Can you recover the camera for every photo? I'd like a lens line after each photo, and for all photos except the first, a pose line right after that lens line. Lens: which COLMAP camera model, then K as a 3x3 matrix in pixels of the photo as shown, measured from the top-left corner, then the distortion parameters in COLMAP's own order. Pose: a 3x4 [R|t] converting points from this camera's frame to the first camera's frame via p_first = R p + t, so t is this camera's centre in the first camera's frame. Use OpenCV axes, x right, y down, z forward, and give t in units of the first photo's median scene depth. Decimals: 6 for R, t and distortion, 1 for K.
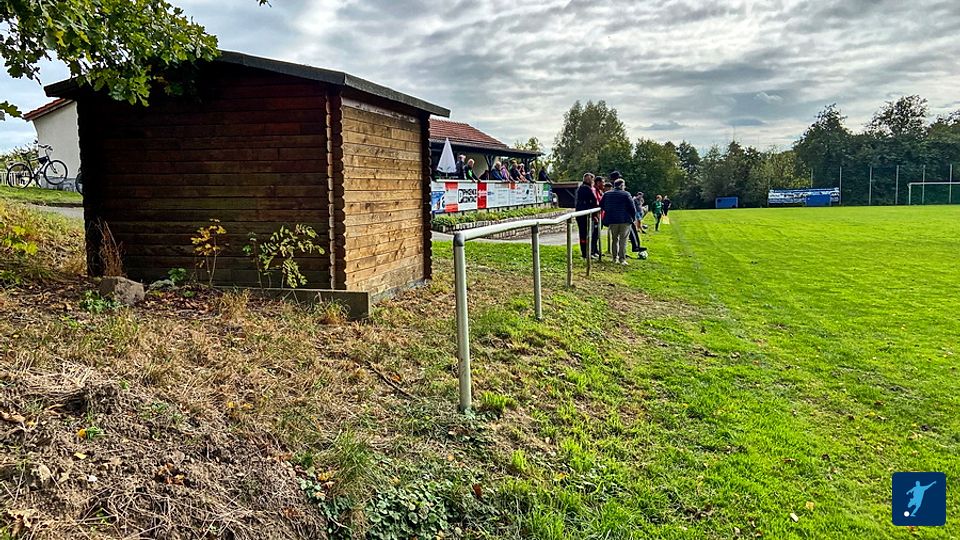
lens RADIAL K [[726.2, 0, 468.6], [0, 726.2, 264.9], [0, 0, 1]] dist [0.122599, -0.173641]
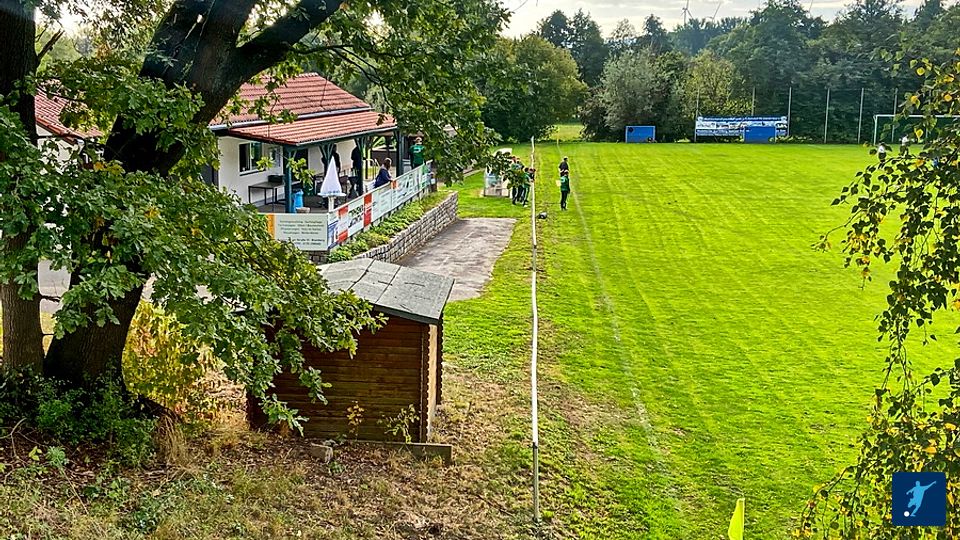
lens RADIAL K [[1215.2, 0, 480.0], [0, 1215.2, 270.0], [0, 0, 1]] dist [0.085965, -0.021956]
pose [[0.977944, -0.000297, 0.208867, -0.041466], [-0.014874, 0.997361, 0.071057, -0.035968], [-0.208337, -0.072597, 0.975359, -0.110743]]
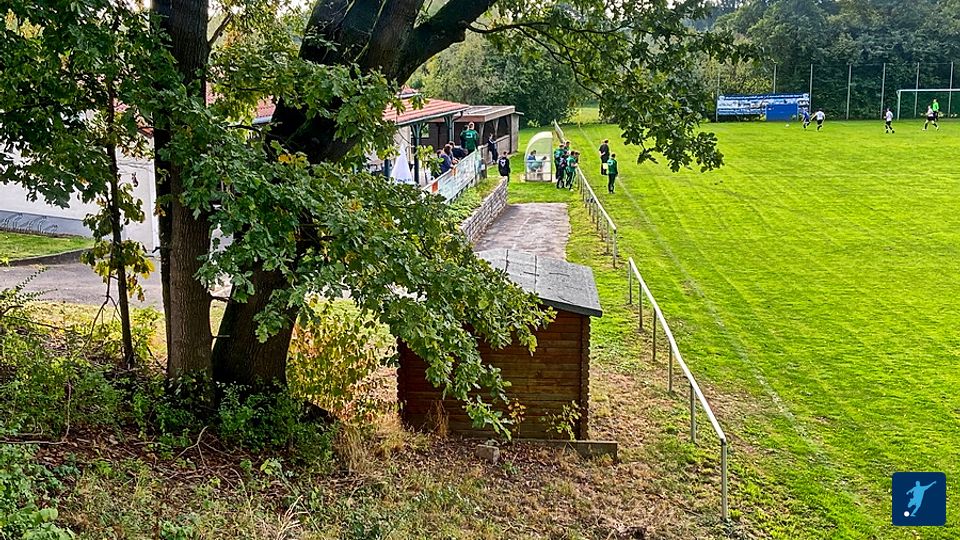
lens RADIAL K [[1213.0, 0, 483.5], [0, 1213.0, 282.5], [0, 0, 1]] dist [0.067616, -0.036086]
pose [[0.977047, -0.028526, 0.211106, -0.061800], [0.008911, 0.995599, 0.093290, -0.035899], [-0.212838, -0.089268, 0.973001, -0.097239]]
